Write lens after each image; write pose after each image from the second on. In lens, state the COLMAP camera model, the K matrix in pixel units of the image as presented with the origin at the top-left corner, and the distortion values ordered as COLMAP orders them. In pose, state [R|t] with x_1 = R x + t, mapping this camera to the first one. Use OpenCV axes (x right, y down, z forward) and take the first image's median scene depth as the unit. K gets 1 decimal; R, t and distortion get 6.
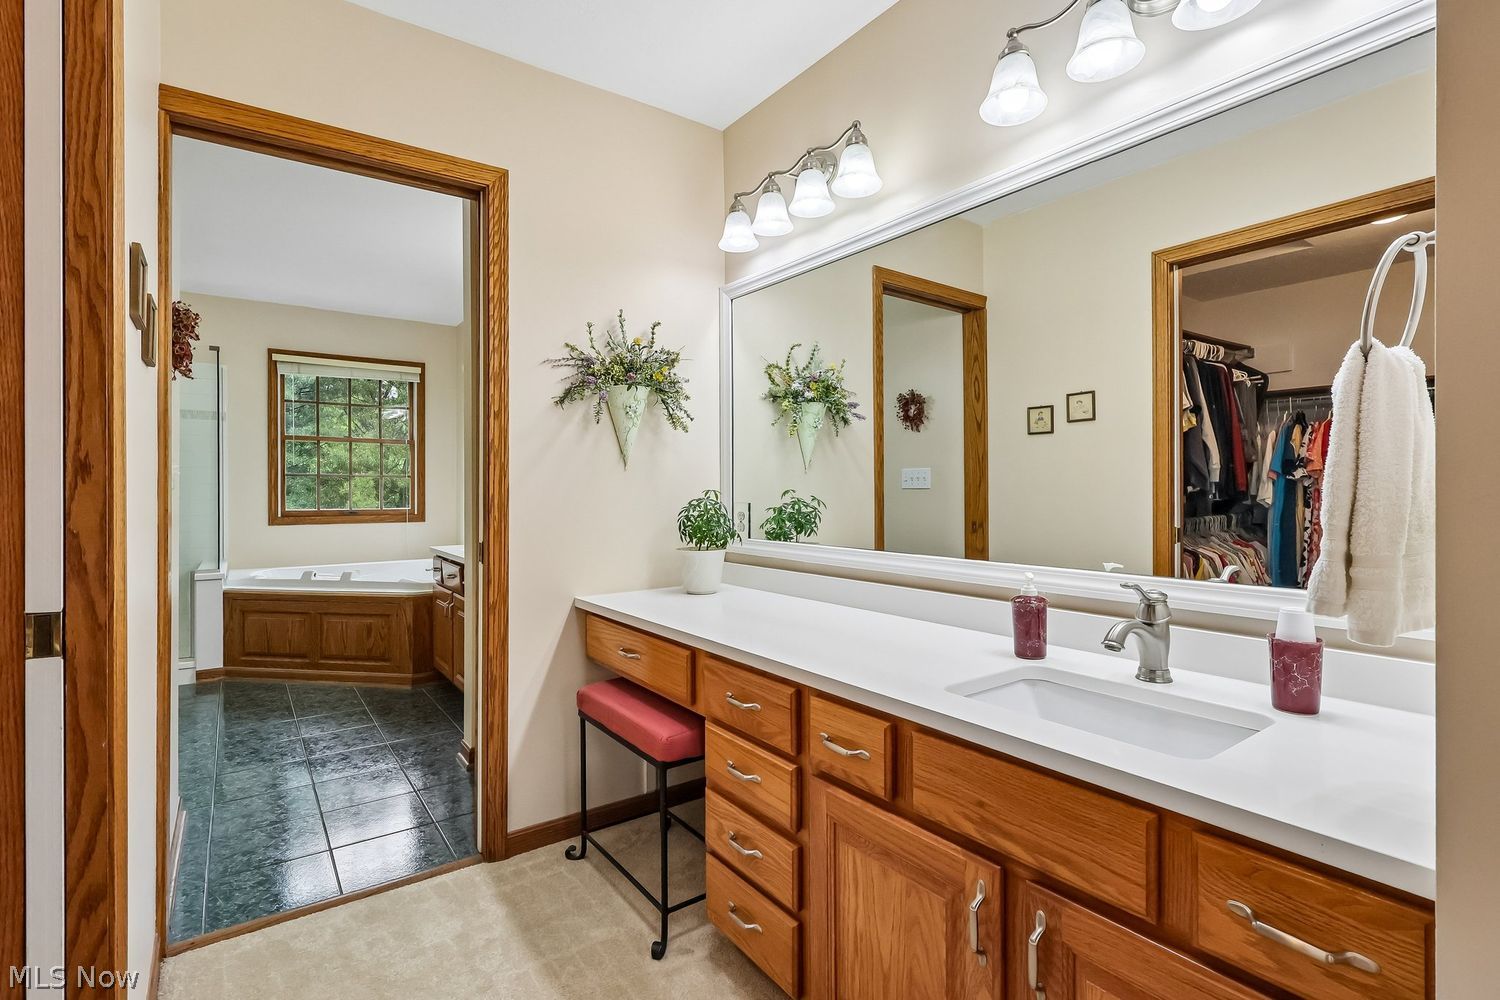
lens RADIAL K [[696.3, 0, 743.4], [0, 696.3, 497.3], [0, 0, 1]] dist [-0.002881, 0.001890]
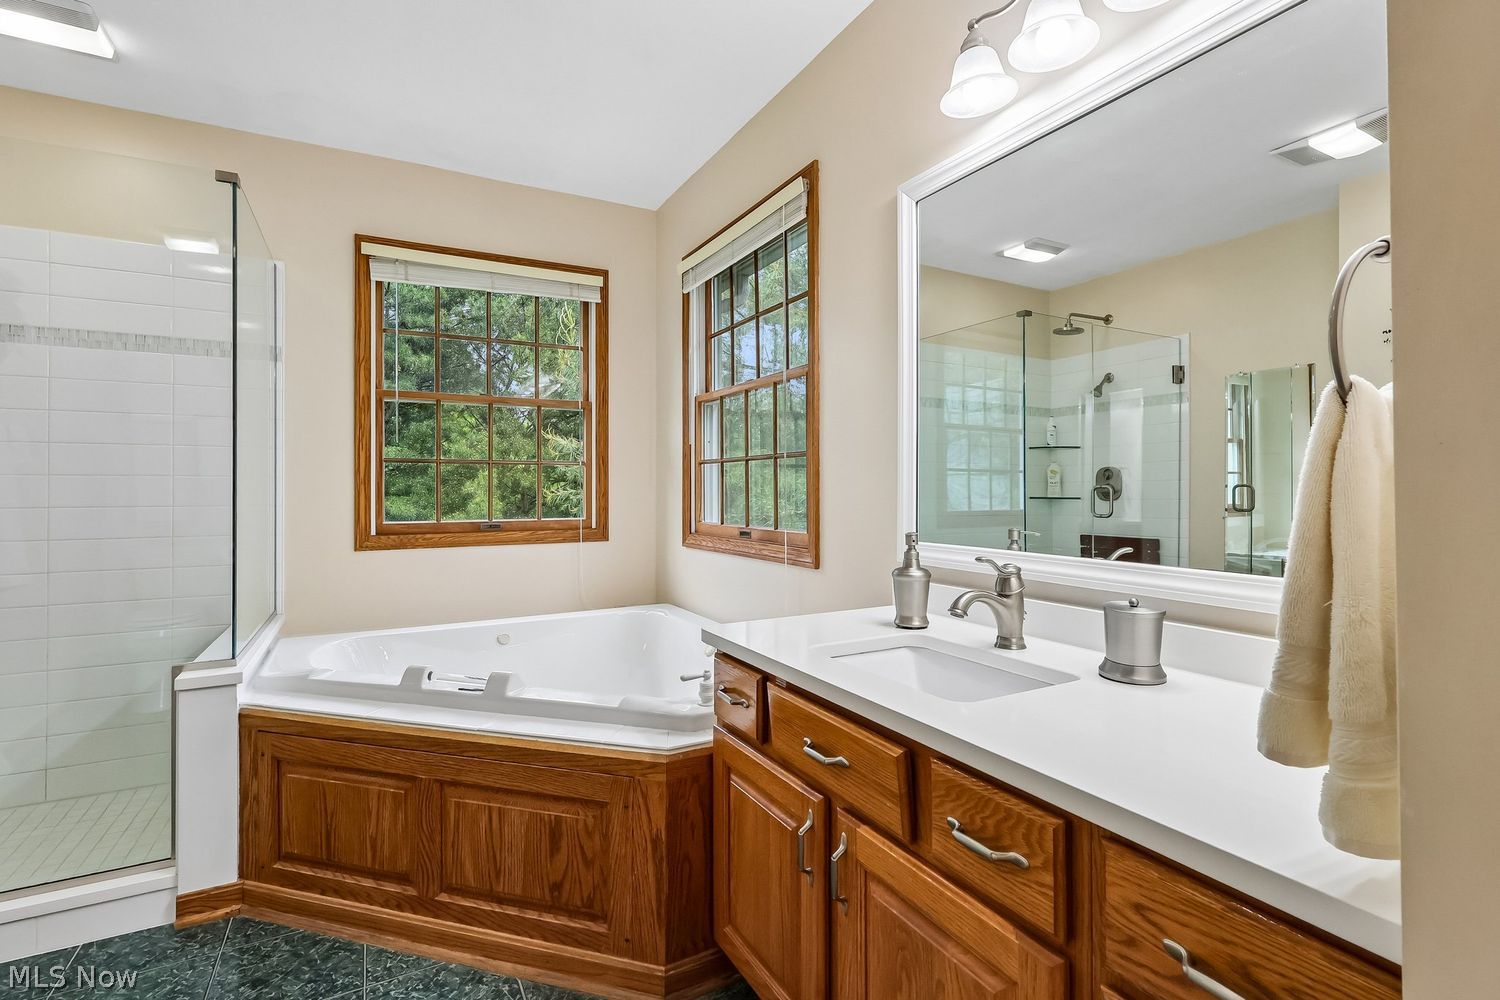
lens RADIAL K [[696.3, 0, 740.9], [0, 696.3, 485.8], [0, 0, 1]] dist [-0.002881, 0.001890]
pose [[0.990249, -0.005446, -0.139202, -0.363611], [0.003304, 0.999873, -0.015618, -0.002342], [0.139269, 0.015006, 0.990141, 0.597773]]
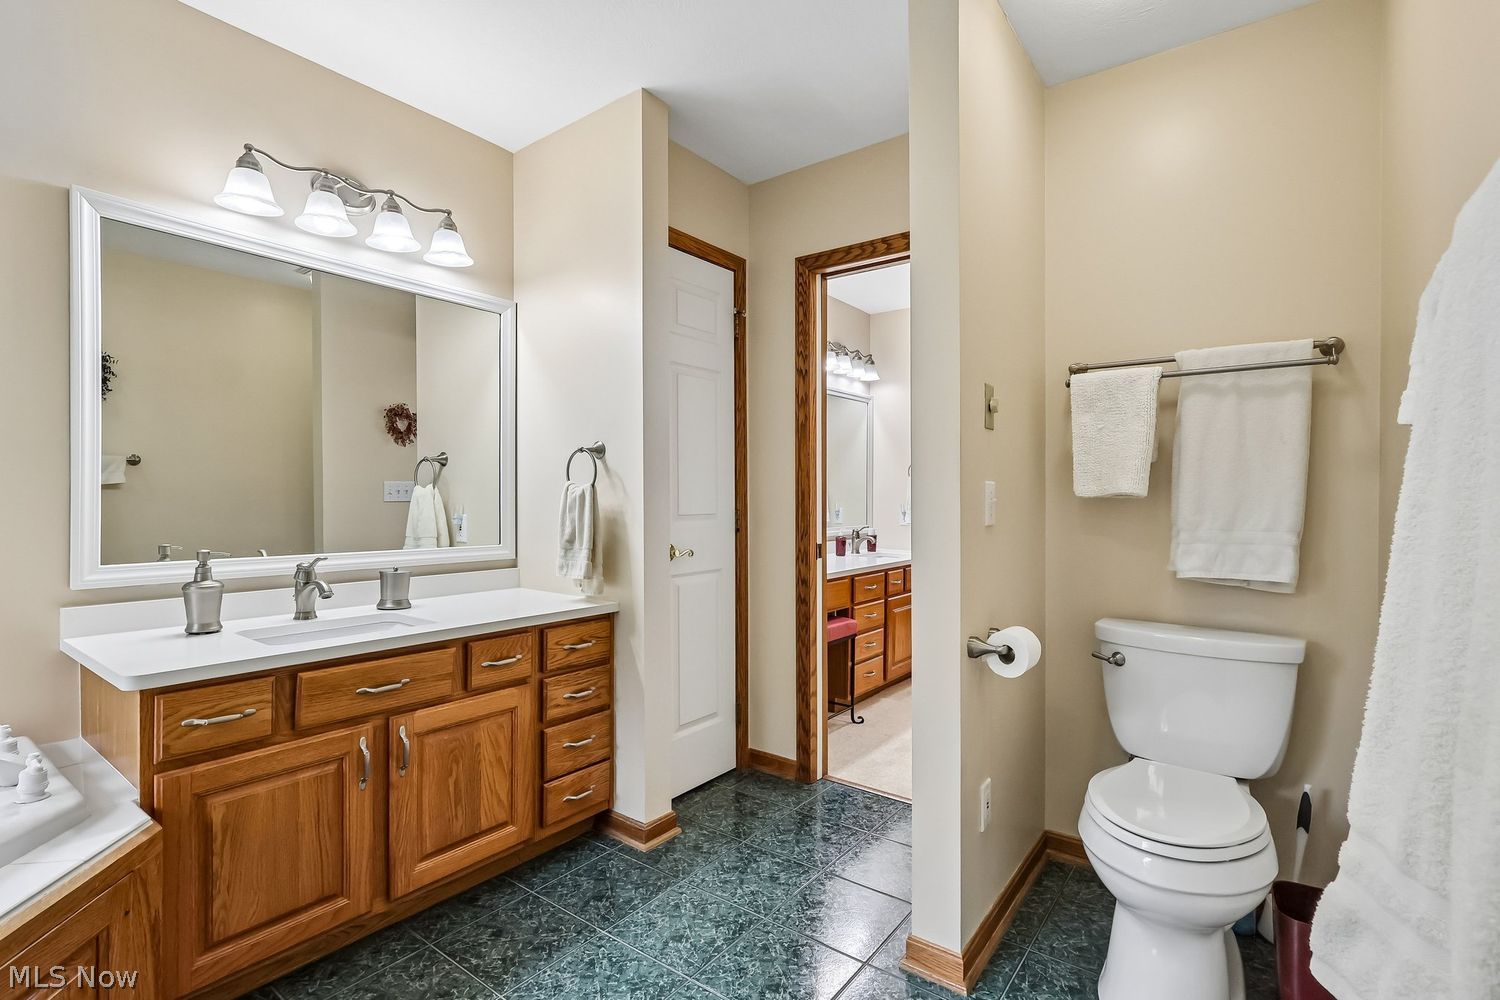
lens RADIAL K [[696.3, 0, 743.9], [0, 696.3, 509.7], [0, 0, 1]] dist [-0.002881, 0.001890]
pose [[-0.292247, -0.011598, 0.956272, -0.837407], [0.006834, 0.999876, 0.014215, -0.011842], [-0.956318, 0.010689, -0.292132, 0.793064]]
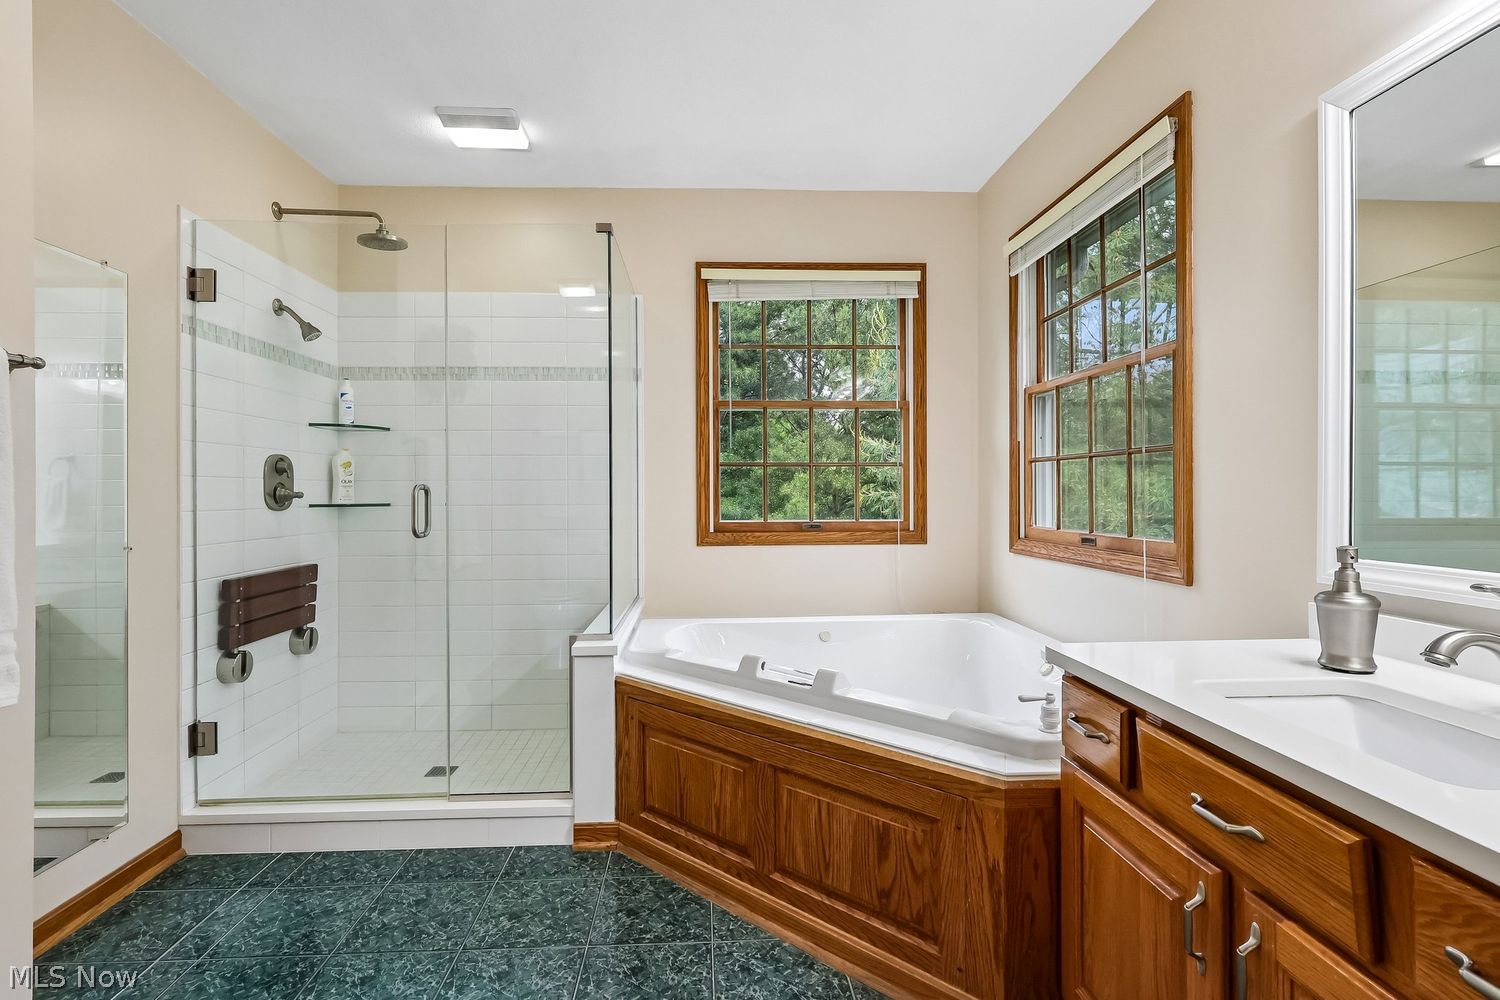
lens RADIAL K [[696.3, 0, 734.0], [0, 696.3, 493.3], [0, 0, 1]] dist [-0.002881, 0.001890]
pose [[0.834239, -0.004514, -0.551385, -0.377786], [0.000613, 0.999973, -0.007258, -0.002554], [0.551403, 0.005717, 0.834219, 0.605066]]
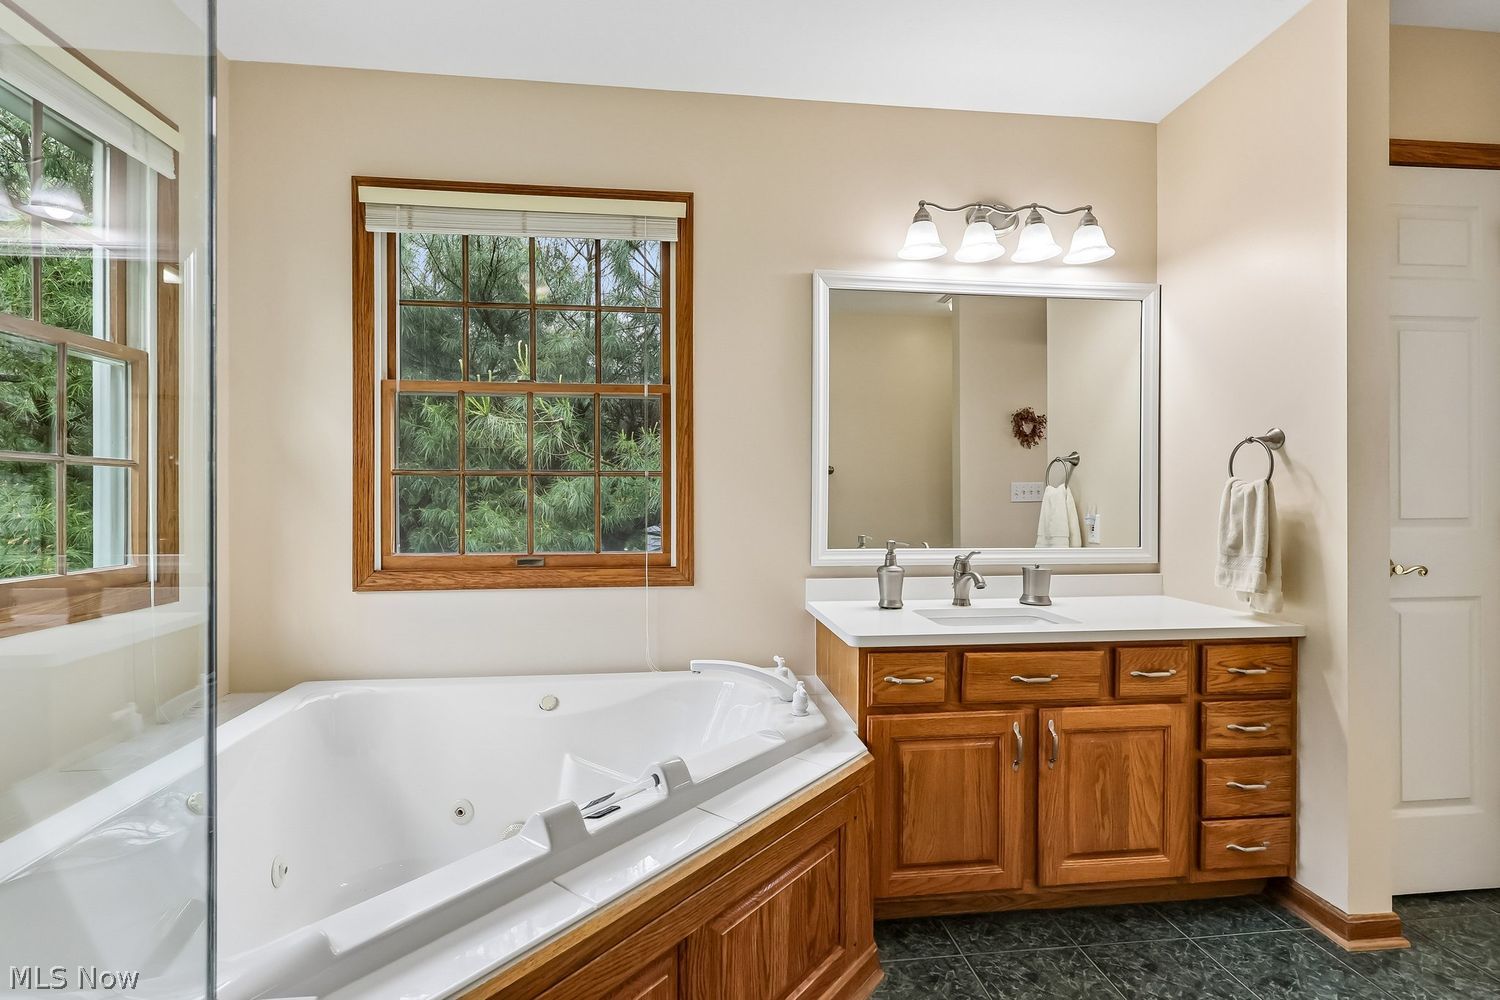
lens RADIAL K [[696.3, 0, 756.3], [0, 696.3, 504.1], [0, 0, 1]] dist [-0.002881, 0.001890]
pose [[0.484784, -0.002770, 0.874629, -0.841829], [0.006933, 0.999976, -0.000675, -0.011168], [-0.874606, 0.006391, 0.484792, 0.819731]]
